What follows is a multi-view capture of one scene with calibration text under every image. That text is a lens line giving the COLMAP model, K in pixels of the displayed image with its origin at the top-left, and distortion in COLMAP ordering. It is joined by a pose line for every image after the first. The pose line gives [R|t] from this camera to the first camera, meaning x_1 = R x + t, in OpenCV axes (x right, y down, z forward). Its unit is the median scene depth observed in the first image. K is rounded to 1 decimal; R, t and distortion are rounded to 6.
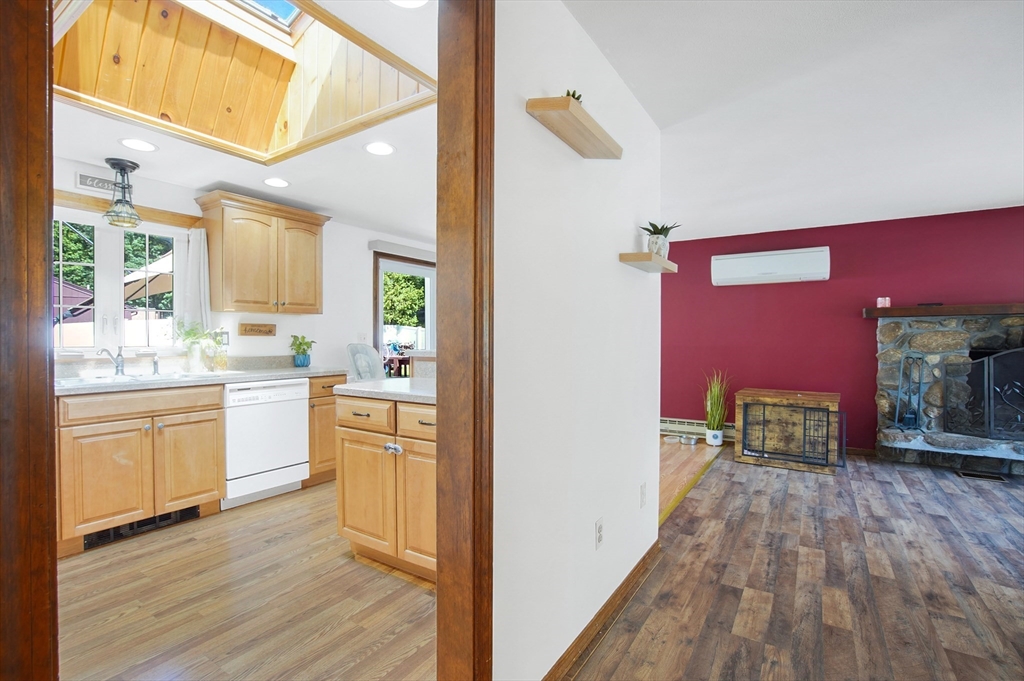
lens RADIAL K [[471.1, 0, 507.0], [0, 471.1, 345.4], [0, 0, 1]] dist [-0.060902, 0.024456]
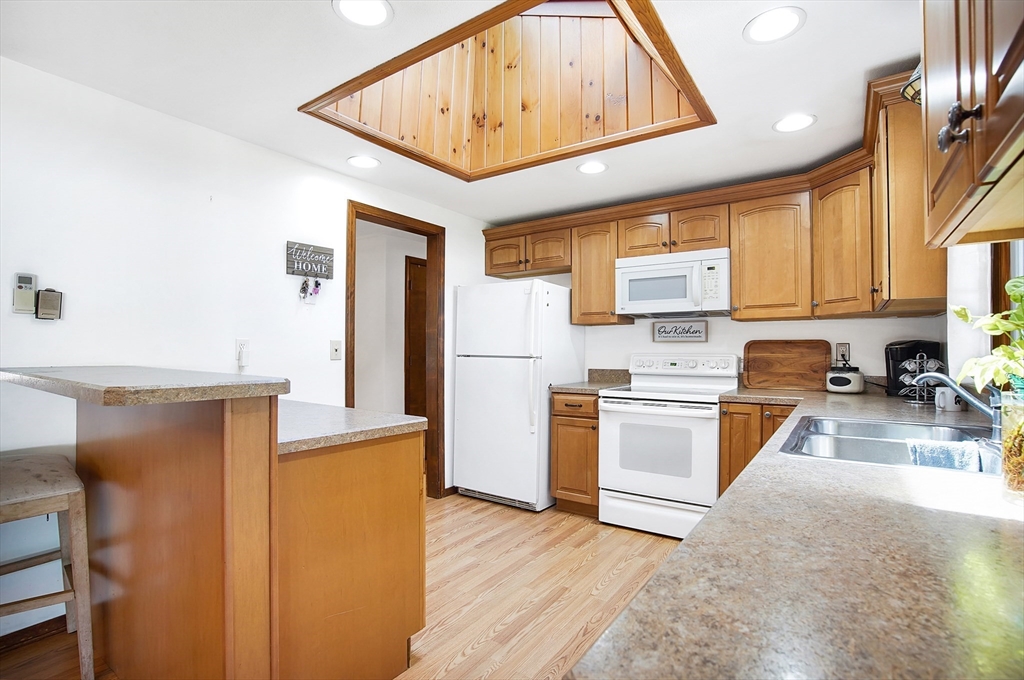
lens RADIAL K [[471.1, 0, 507.0], [0, 471.1, 344.9], [0, 0, 1]] dist [-0.060902, 0.024456]
pose [[-0.999453, -0.004782, 0.032719, -0.412023], [-0.004706, 0.999986, 0.002391, -0.019654], [-0.032730, 0.002236, -0.999462, 1.372551]]
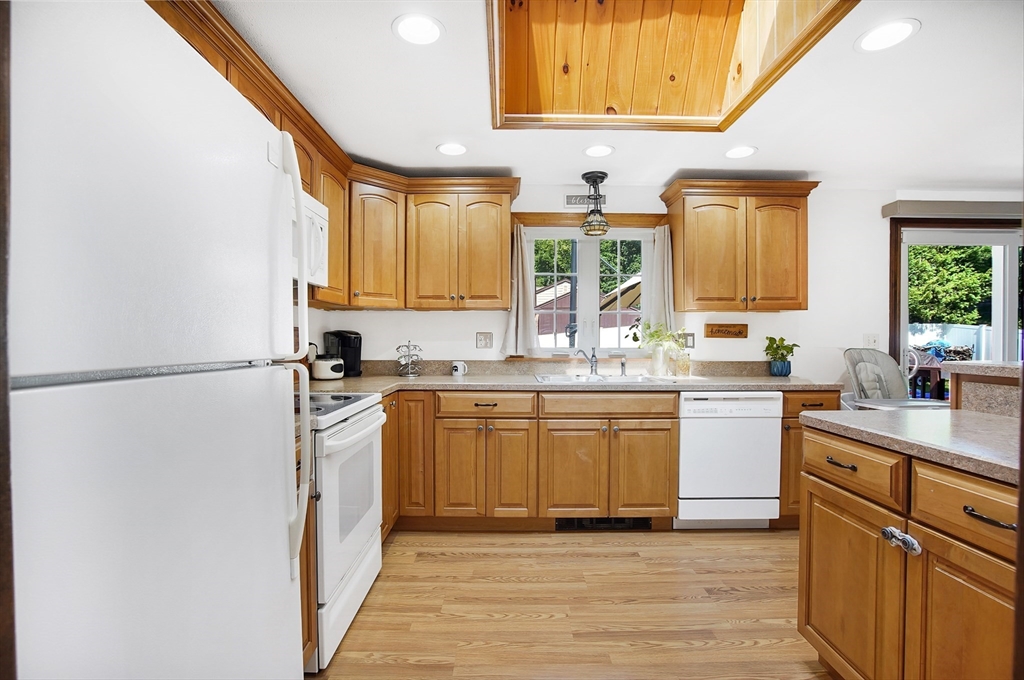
lens RADIAL K [[471.1, 0, 507.0], [0, 471.1, 344.9], [0, 0, 1]] dist [-0.060902, 0.024456]
pose [[0.545409, 0.011635, -0.838089, -0.033832], [-0.015165, 0.999877, 0.004012, -0.005622], [0.838033, 0.010522, 0.545518, 0.219594]]
